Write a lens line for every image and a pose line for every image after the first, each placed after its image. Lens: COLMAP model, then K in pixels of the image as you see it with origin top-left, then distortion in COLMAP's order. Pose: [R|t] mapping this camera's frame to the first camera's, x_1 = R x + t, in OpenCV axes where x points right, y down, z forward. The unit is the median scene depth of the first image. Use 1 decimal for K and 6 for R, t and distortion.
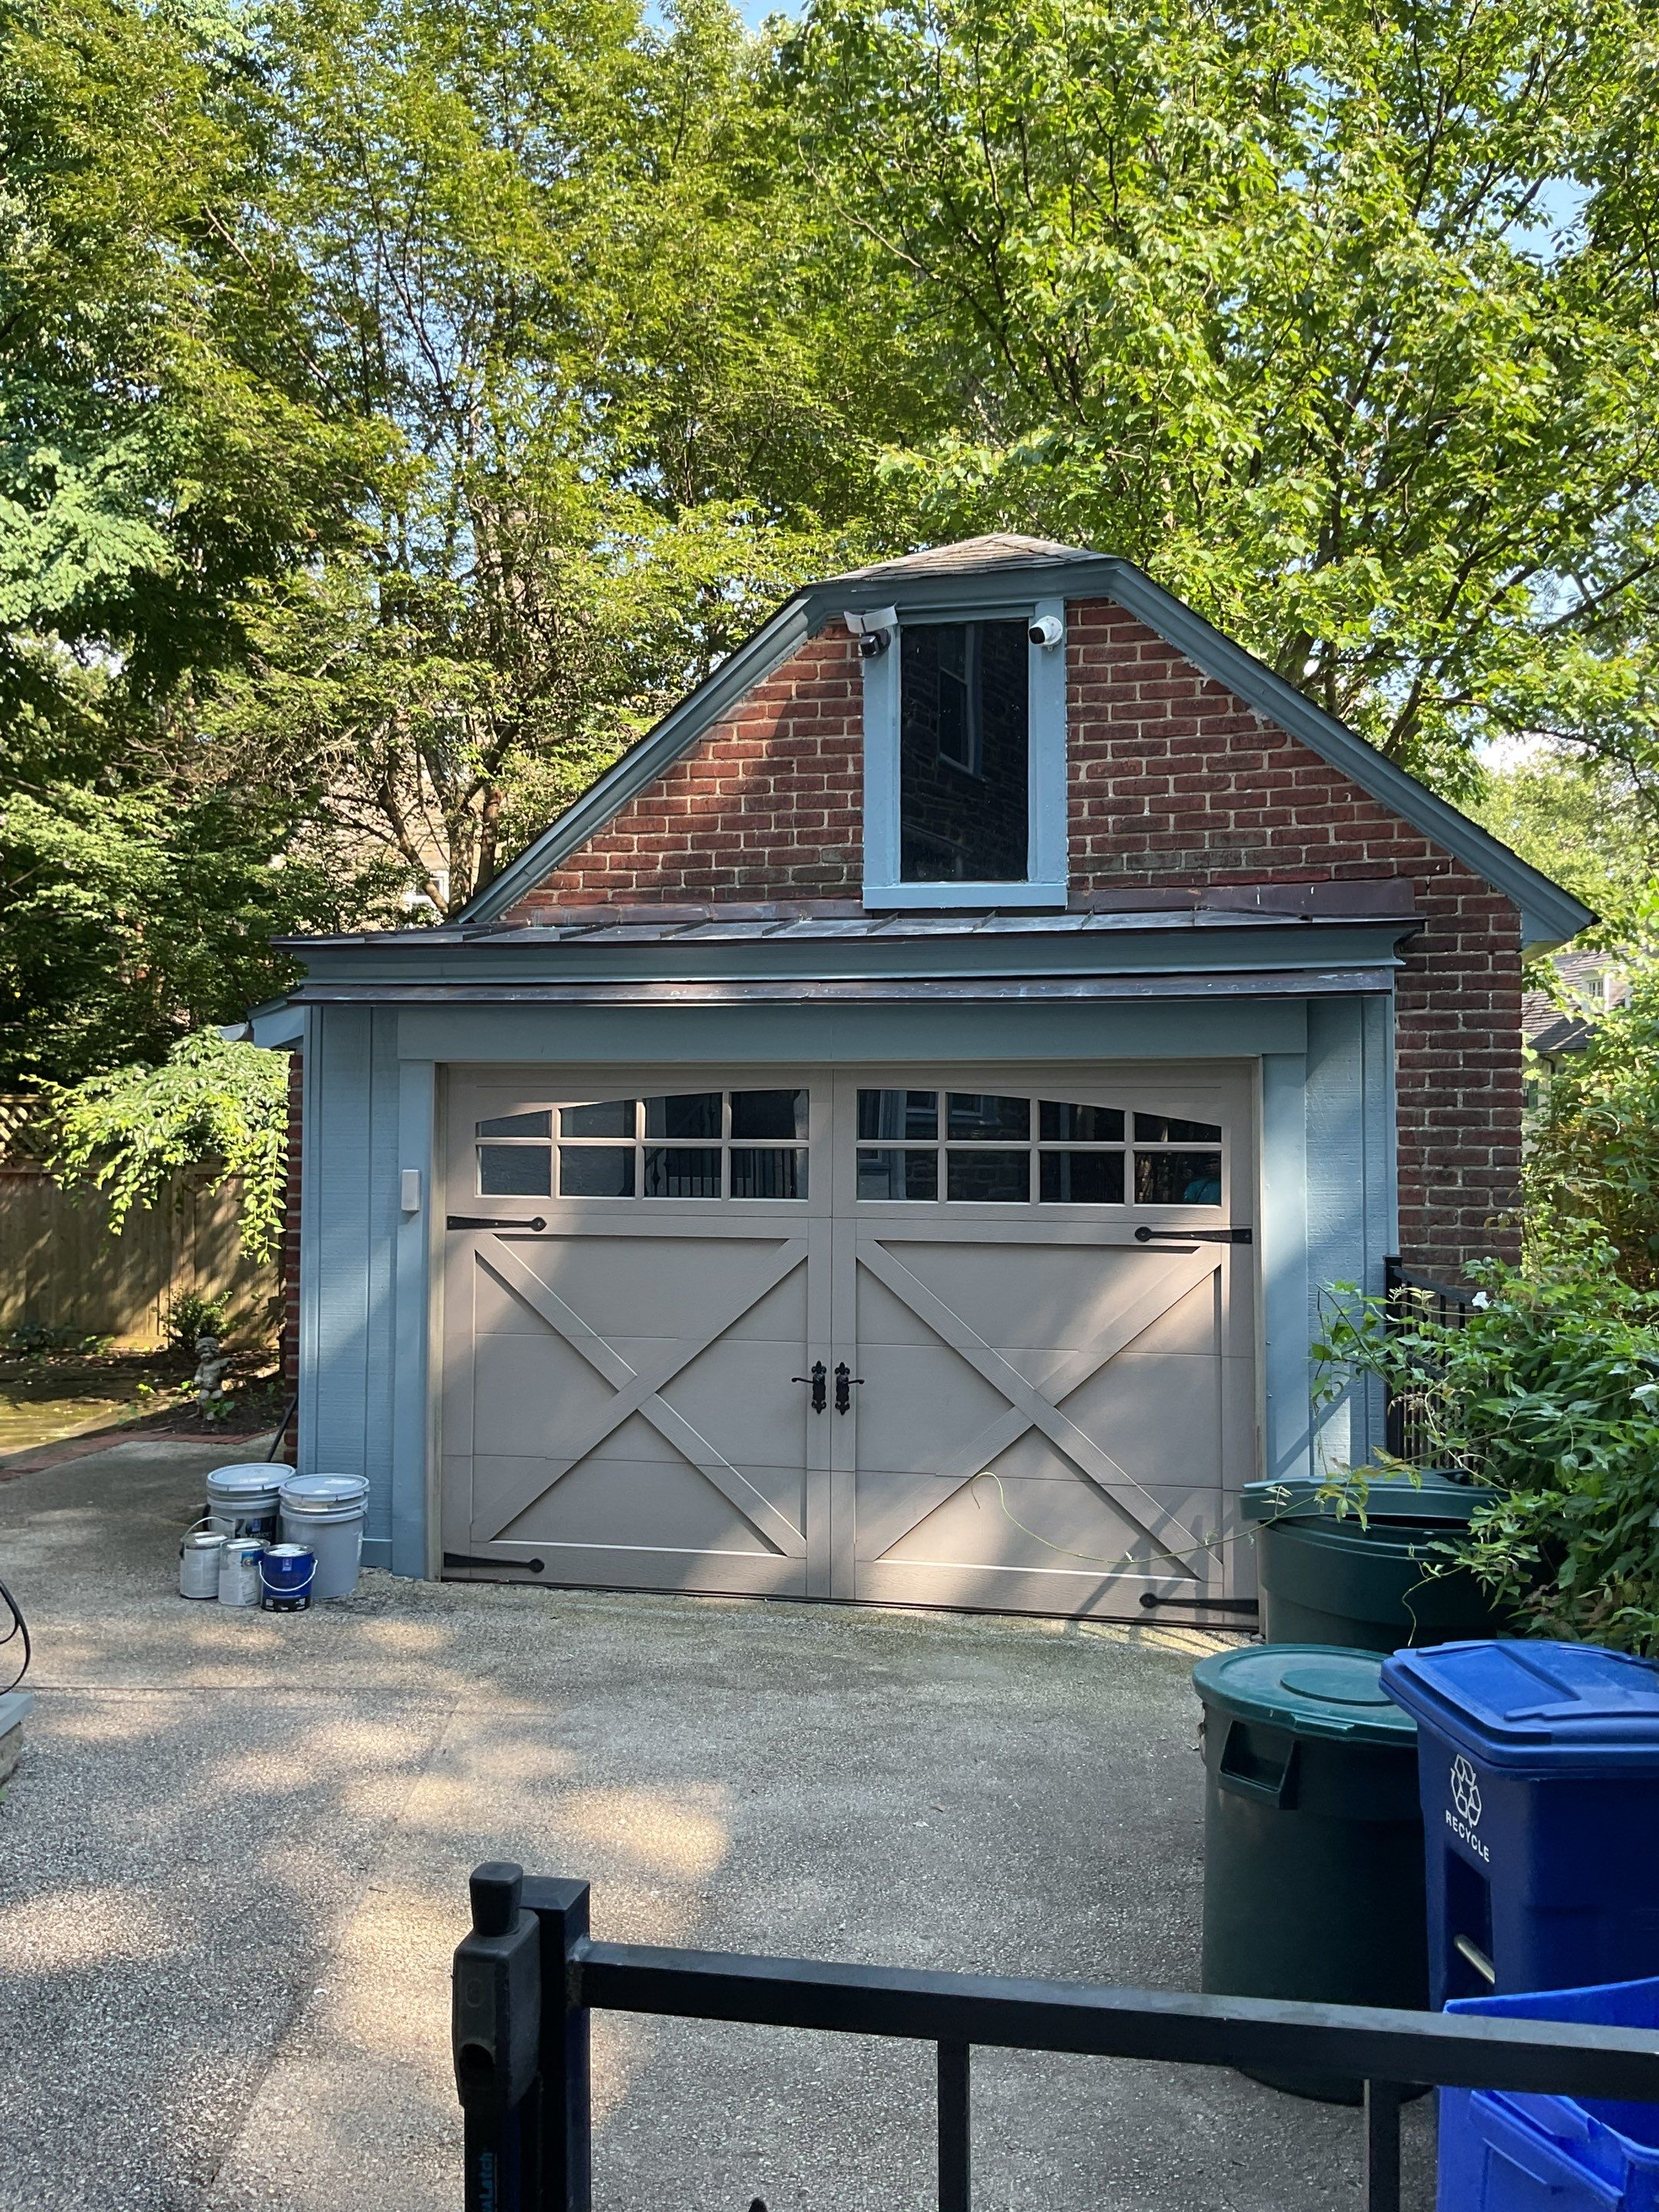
lens RADIAL K [[1823.4, 0, 823.6], [0, 1823.4, 1081.9], [0, 0, 1]] dist [0.108622, -0.211317]
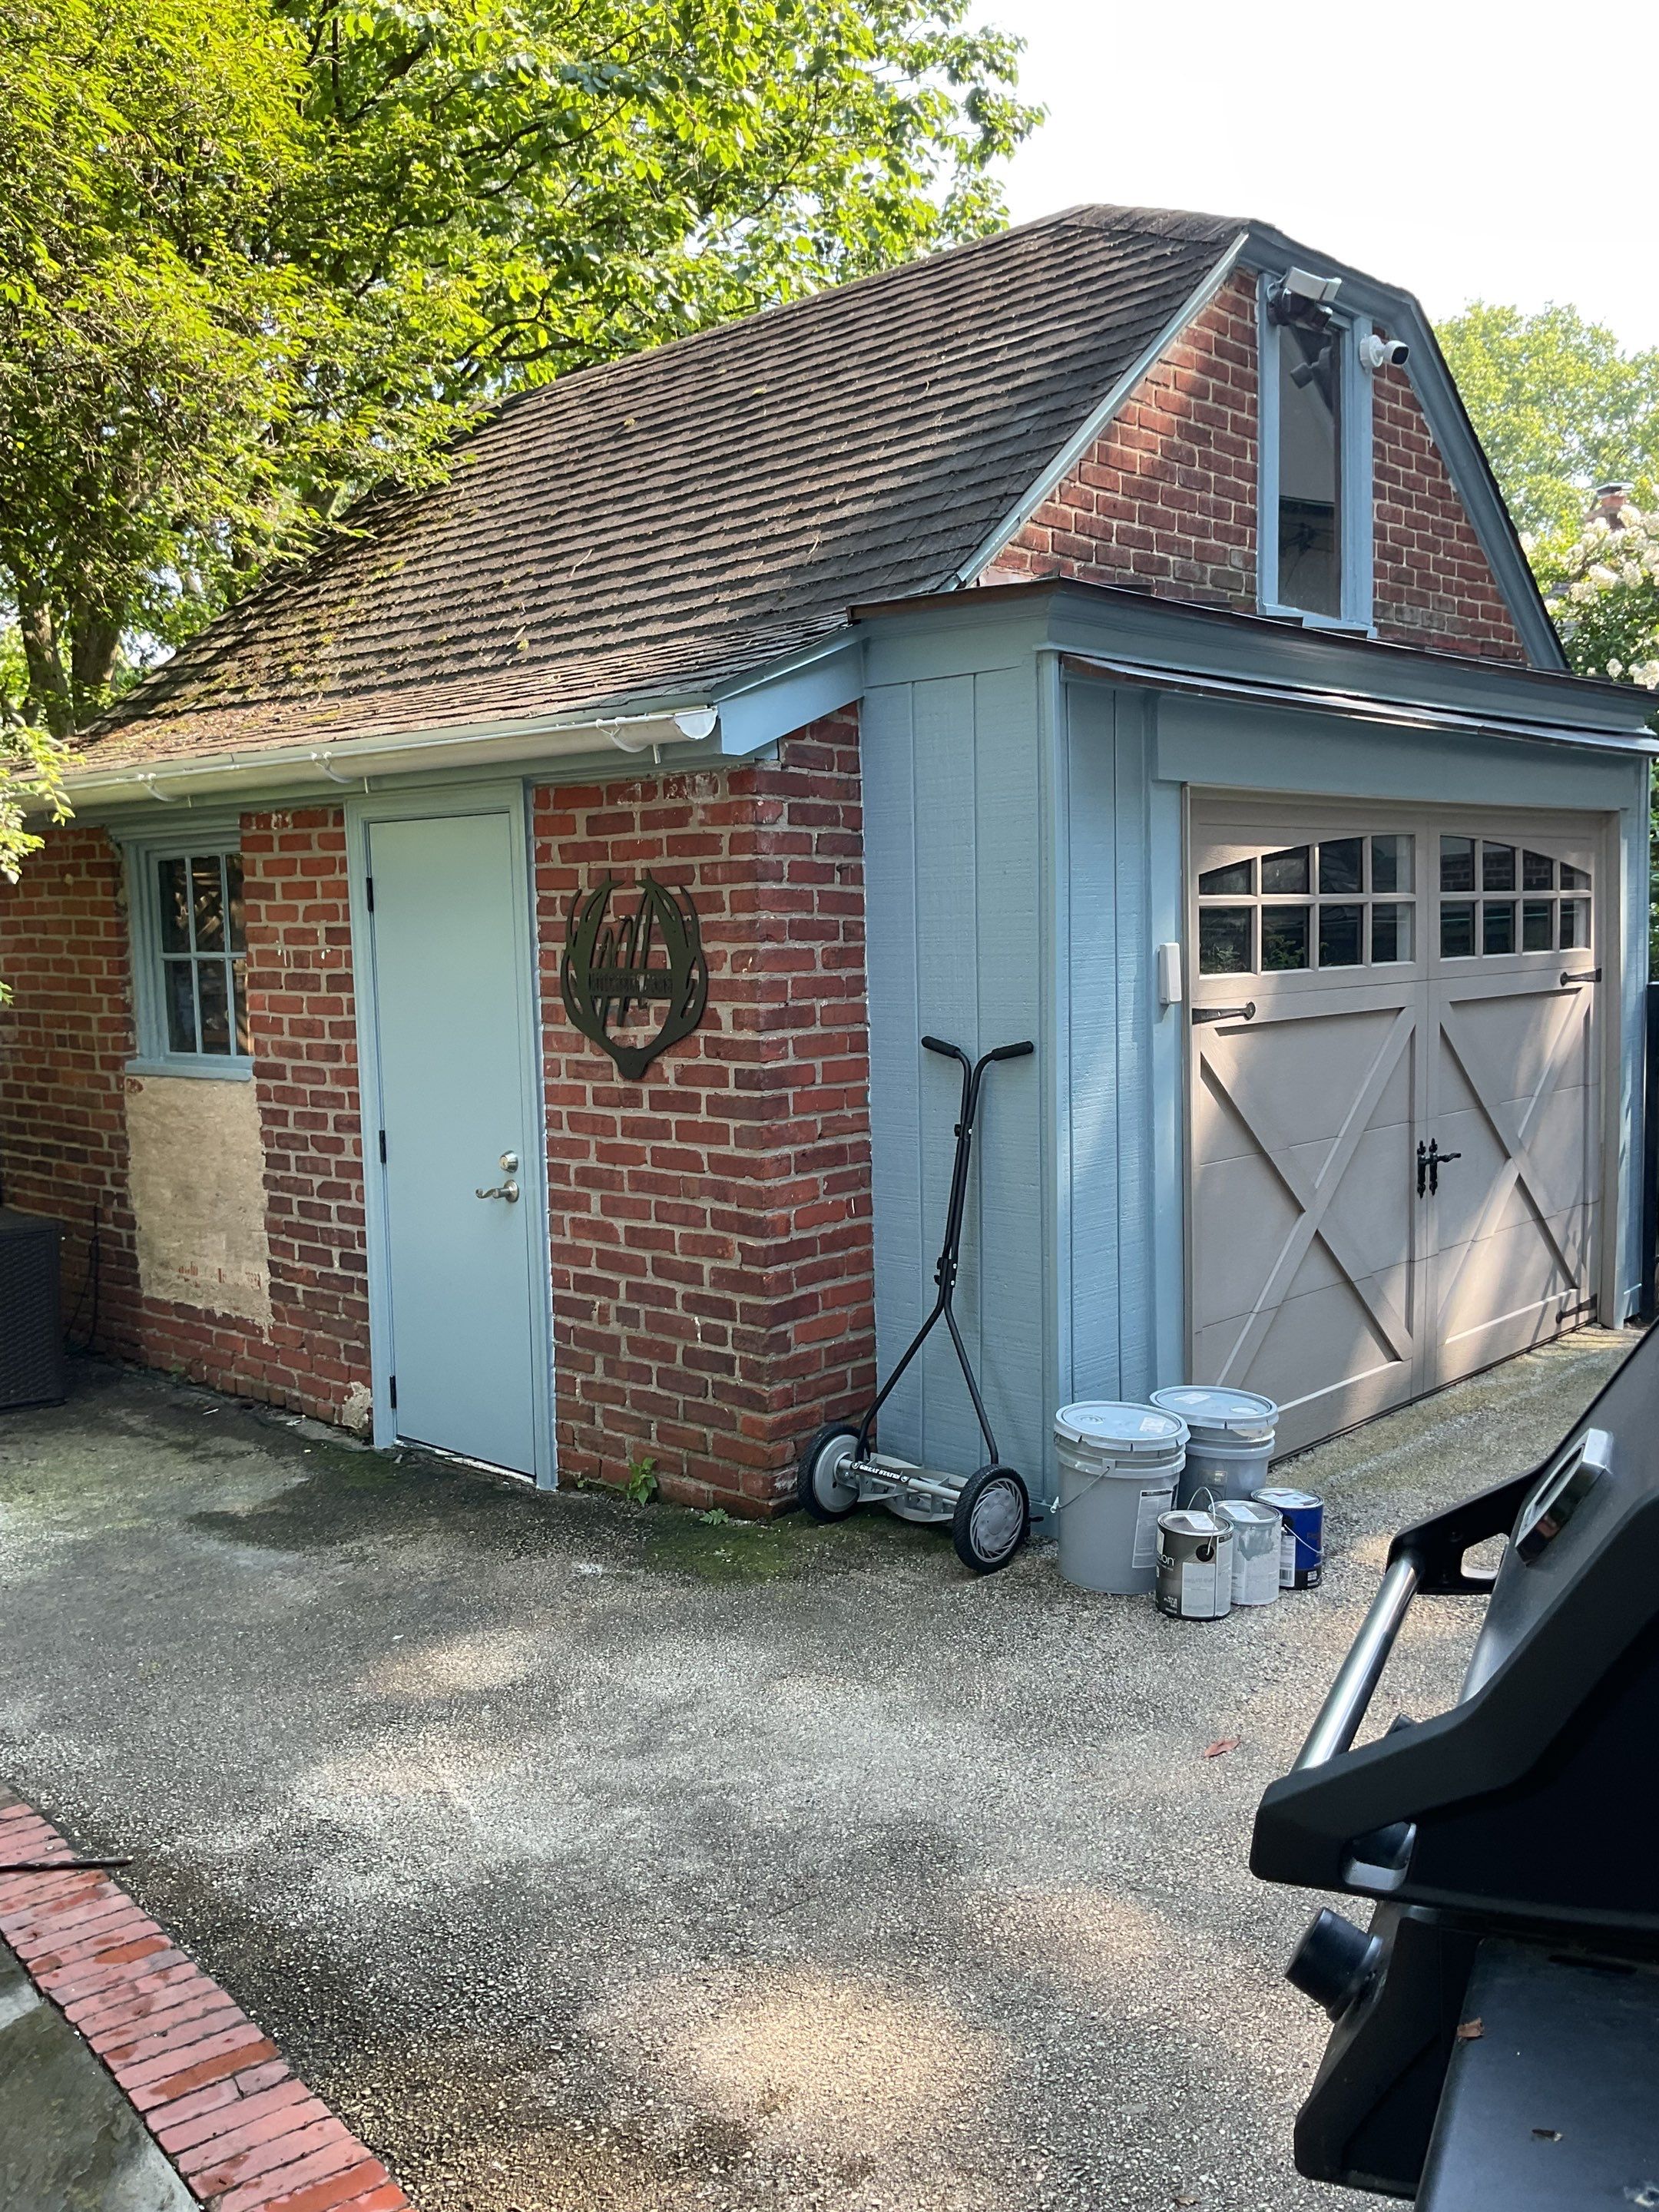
lens RADIAL K [[1823.4, 0, 823.6], [0, 1823.4, 1081.9], [0, 0, 1]] dist [0.108622, -0.211317]
pose [[0.517276, -0.090956, 0.850972, -0.895572], [0.005732, 0.994682, 0.102832, 0.028811], [-0.855800, -0.048315, 0.515046, 0.765851]]
